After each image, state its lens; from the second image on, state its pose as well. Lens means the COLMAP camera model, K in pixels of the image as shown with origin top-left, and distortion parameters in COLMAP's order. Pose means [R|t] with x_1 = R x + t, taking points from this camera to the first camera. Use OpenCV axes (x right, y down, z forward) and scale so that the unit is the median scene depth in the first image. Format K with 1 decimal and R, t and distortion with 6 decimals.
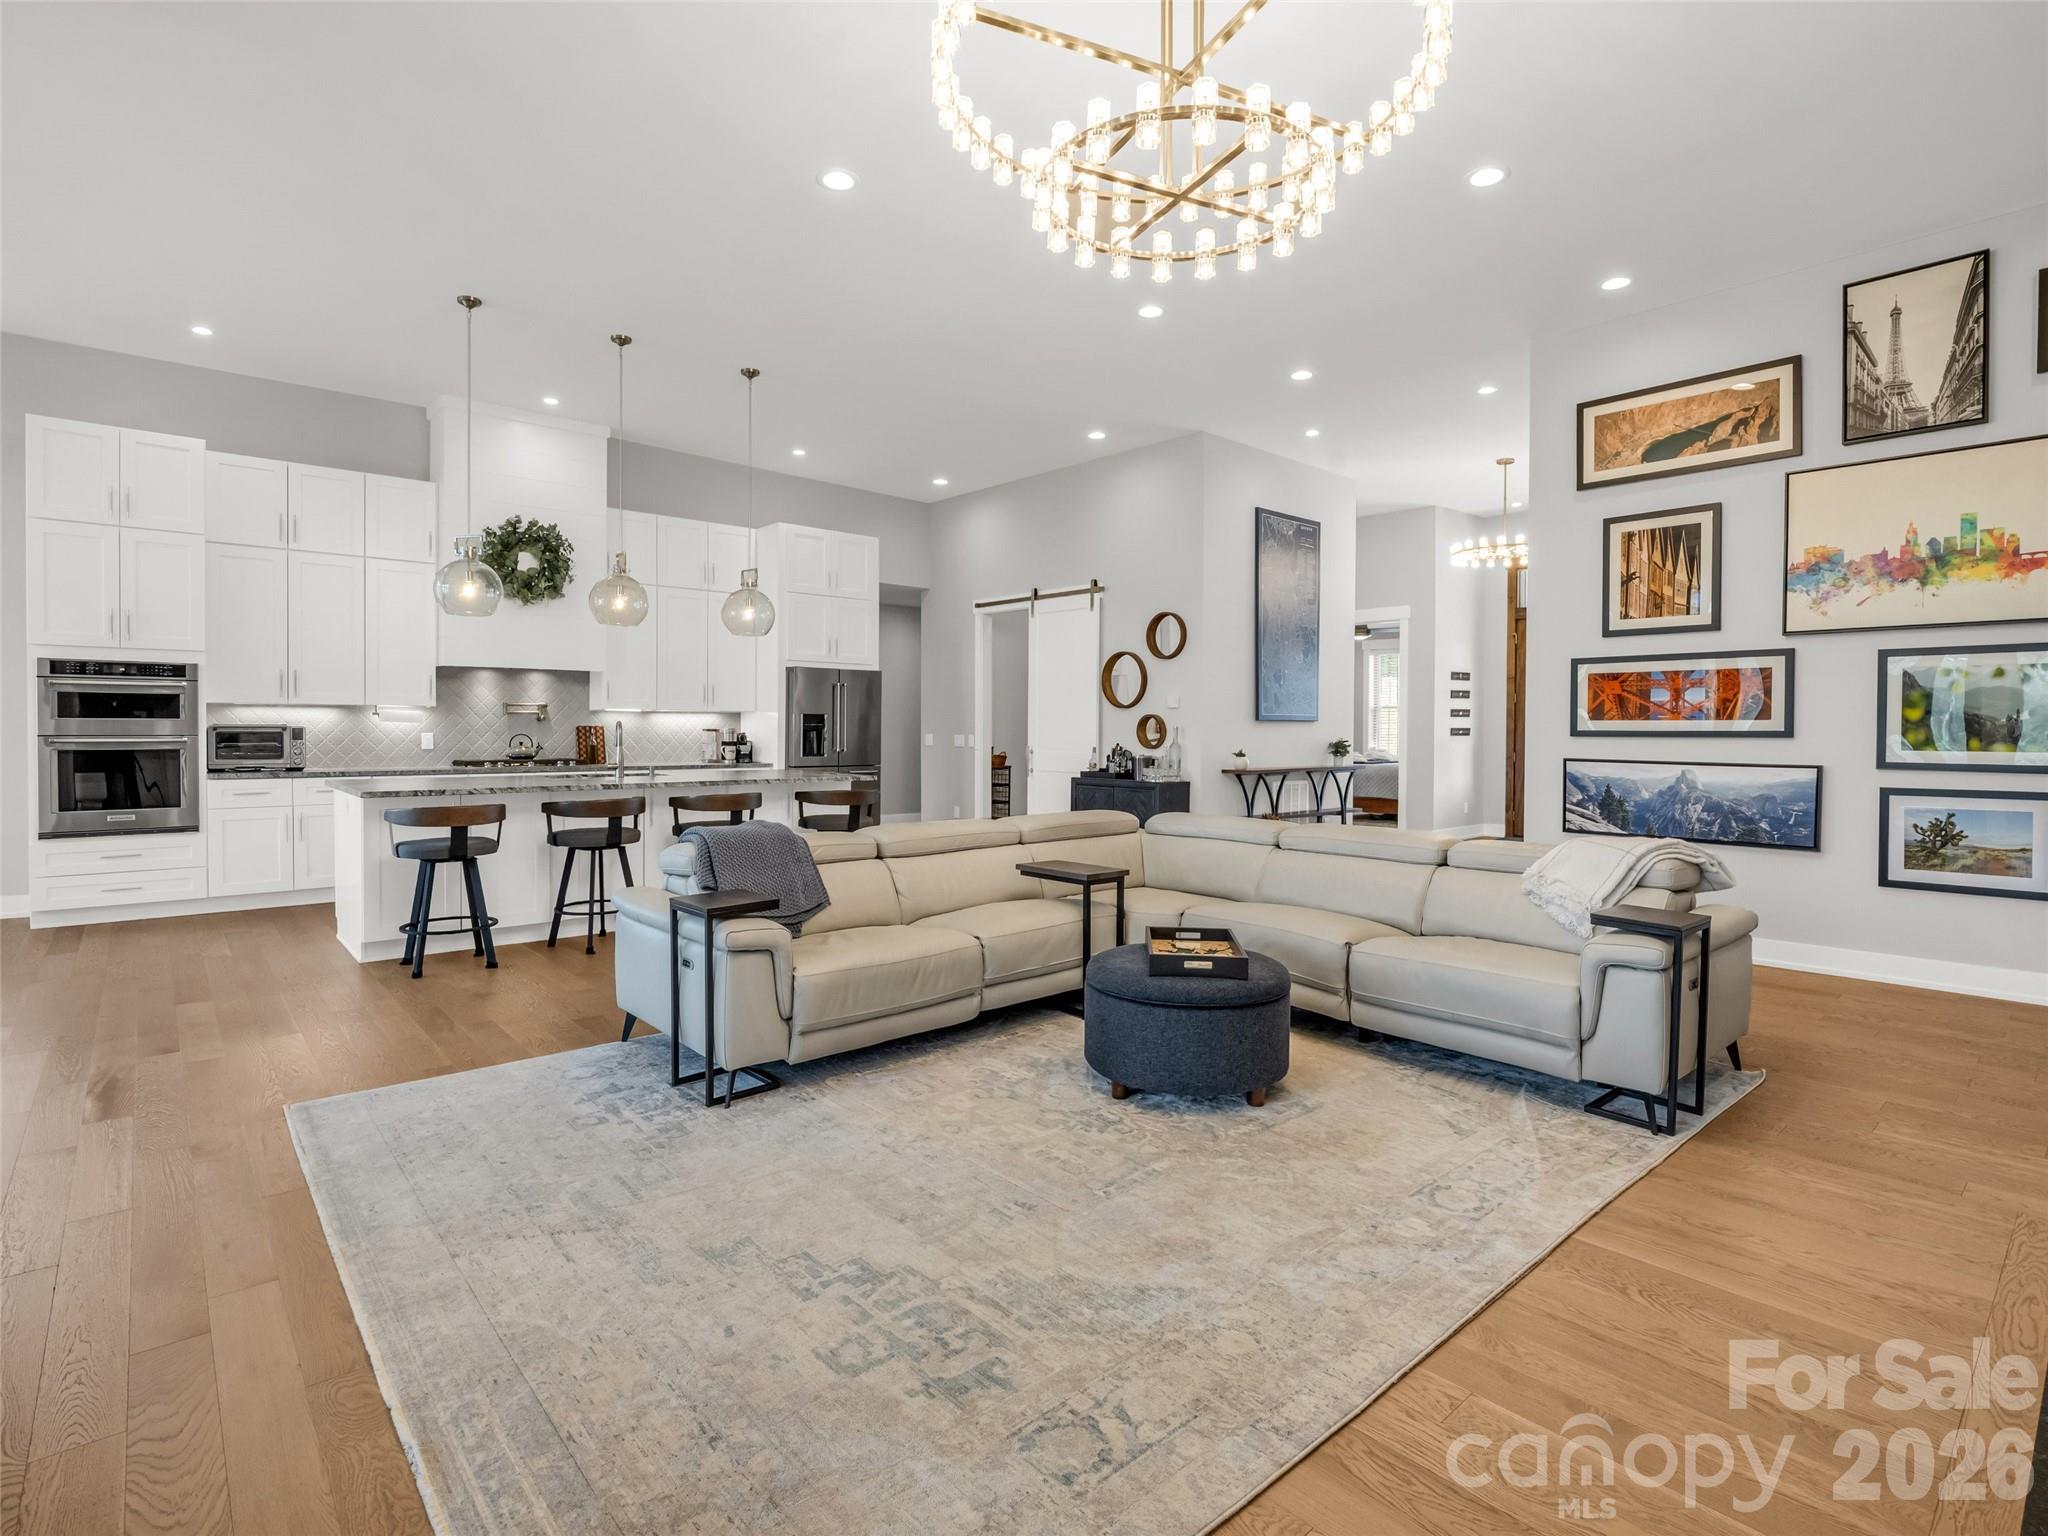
lens RADIAL K [[1007.2, 0, 1021.2], [0, 1007.2, 734.9], [0, 0, 1]] dist [-0.010135, 0.001384]
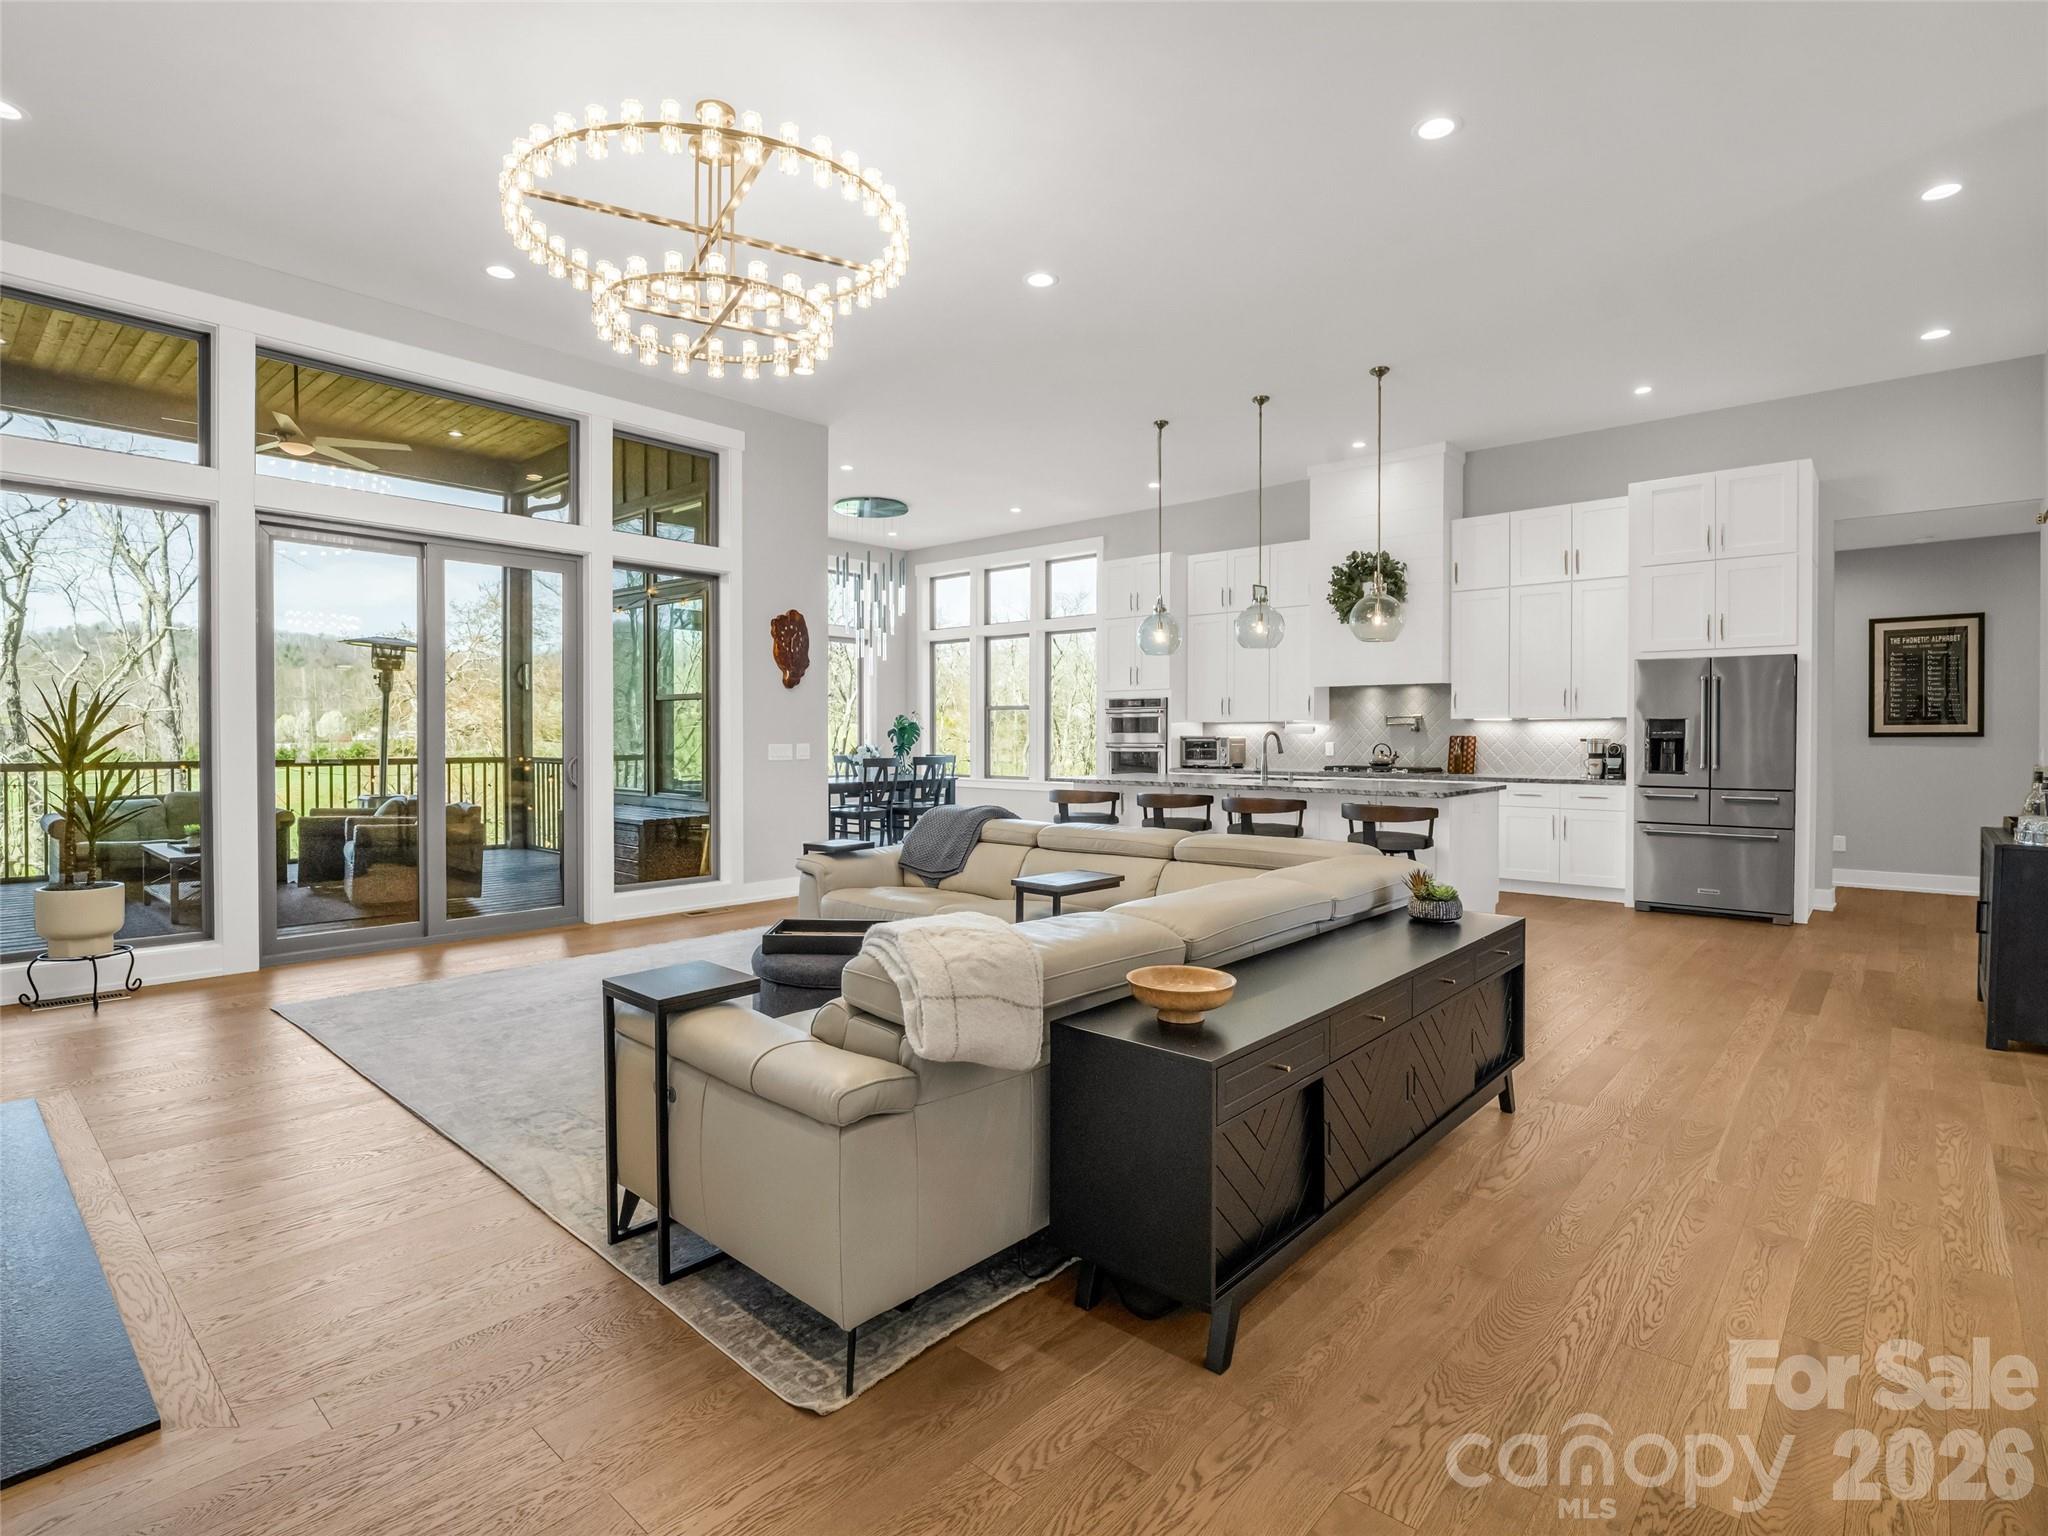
lens RADIAL K [[1007.2, 0, 1033.5], [0, 1007.2, 755.2], [0, 0, 1]] dist [-0.010135, 0.001384]
pose [[0.126339, 0.013621, -0.991894, 0.573569], [-0.006933, 0.999893, 0.012848, 0.000596], [0.991963, 0.005253, 0.126420, 0.478401]]
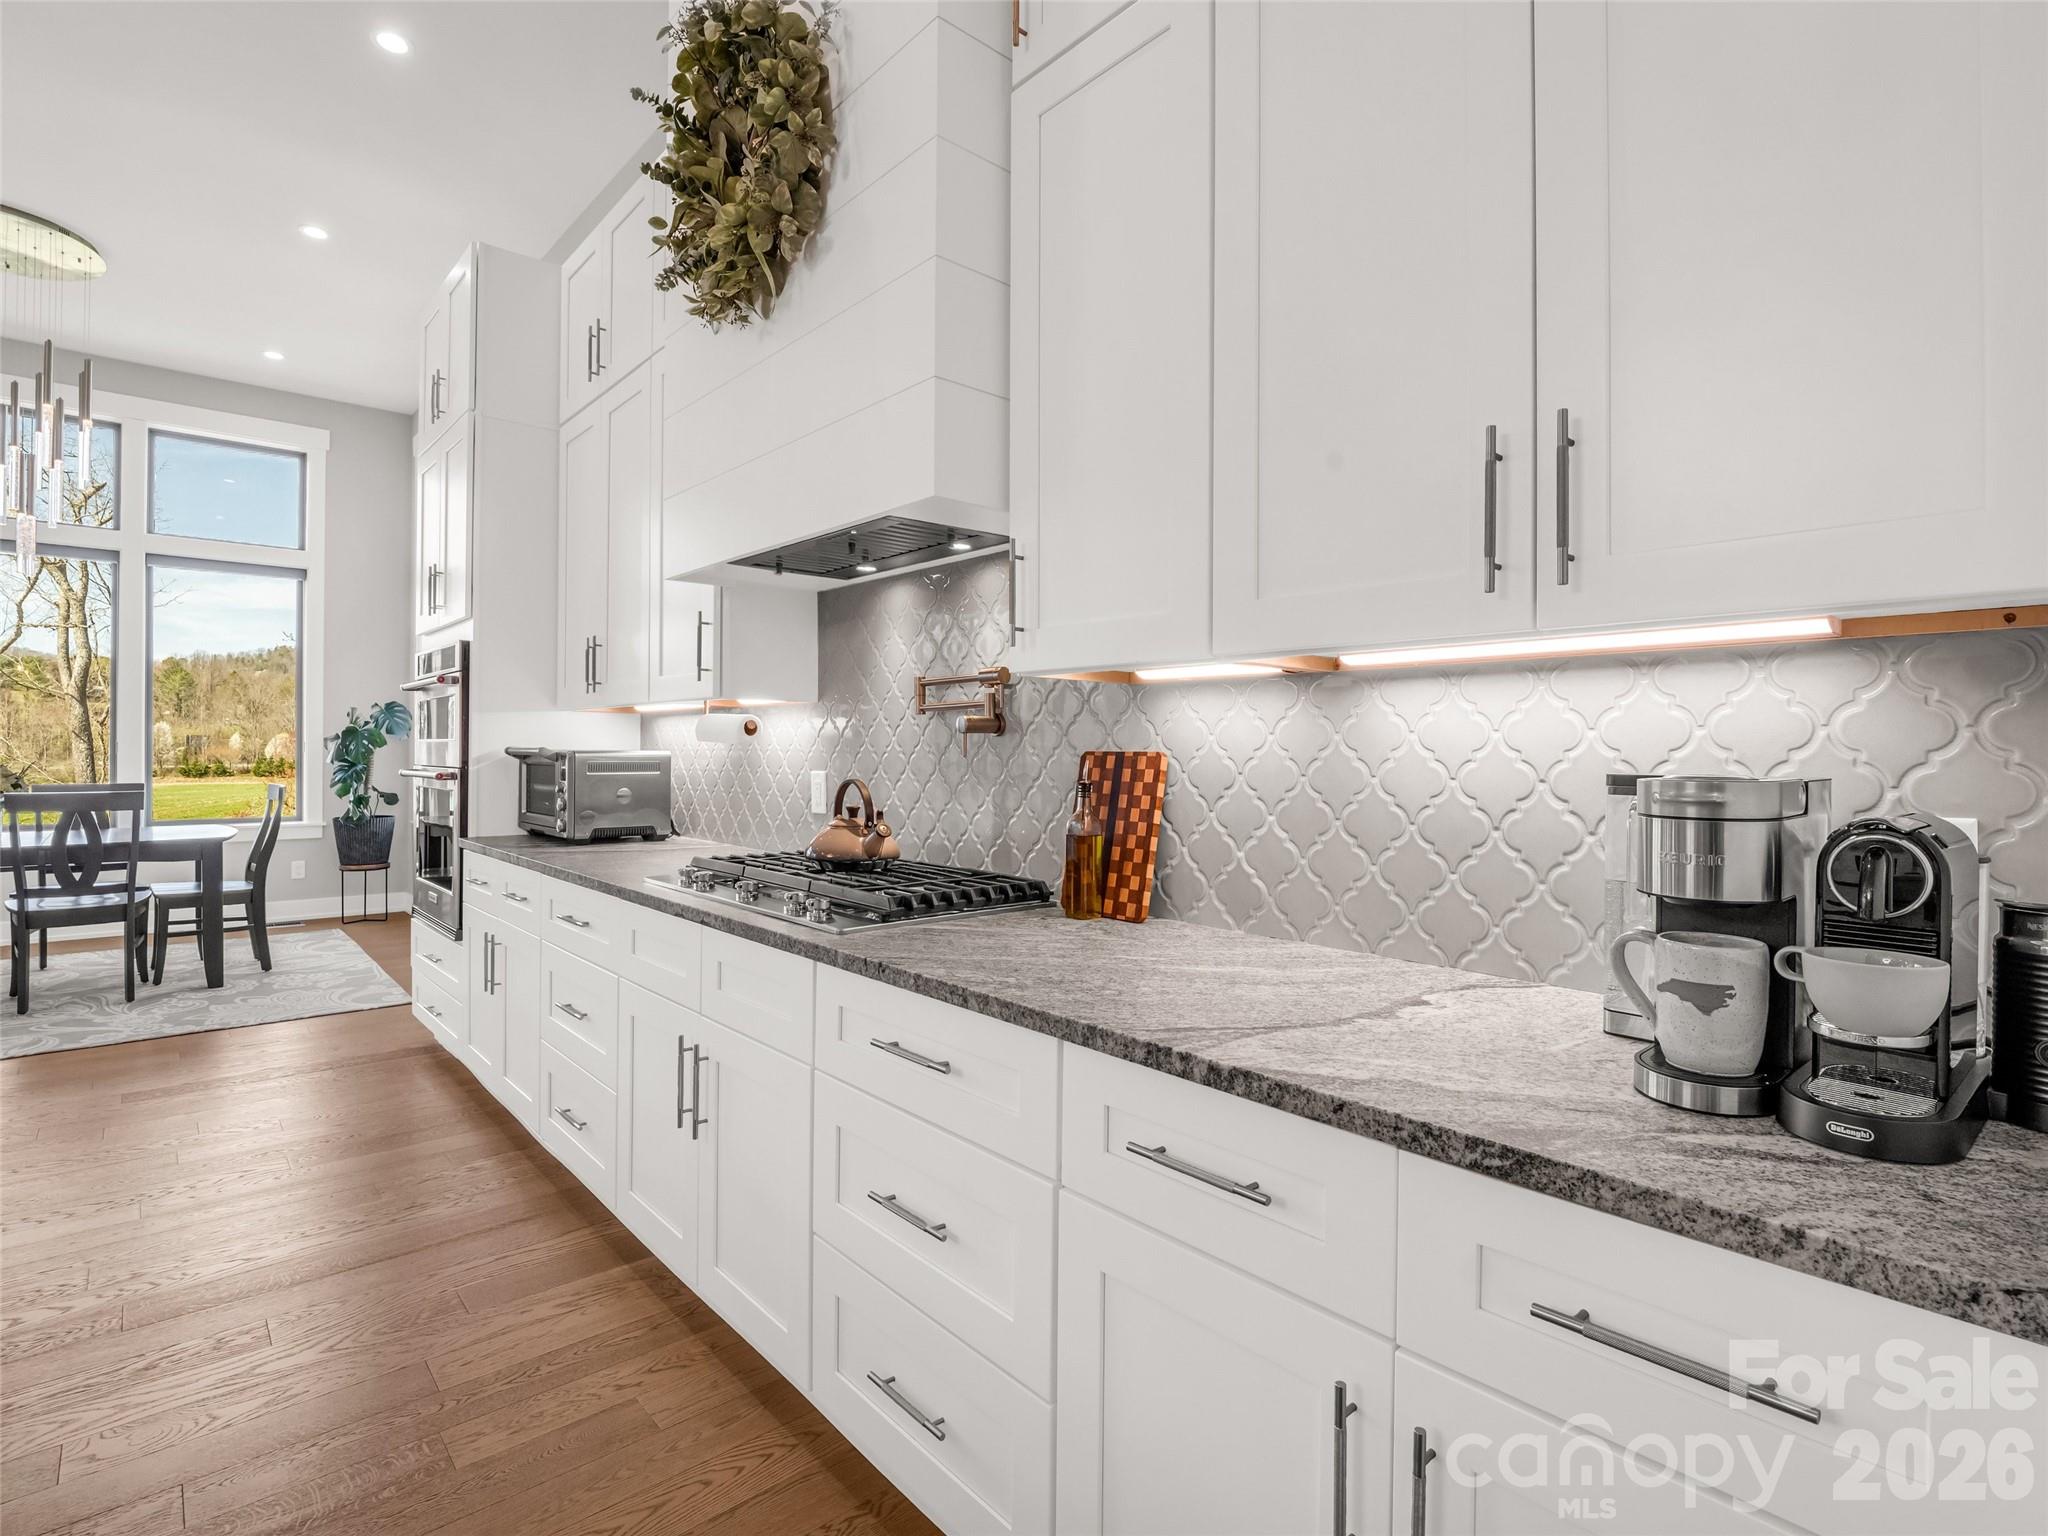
lens RADIAL K [[1007.2, 0, 1036.2], [0, 1007.2, 749.4], [0, 0, 1]] dist [-0.010135, 0.001384]
pose [[-0.000381, -0.003307, -0.999994, -0.212734], [-0.012792, 0.999913, -0.003302, -0.008936], [0.999918, 0.012791, -0.000423, 1.068642]]
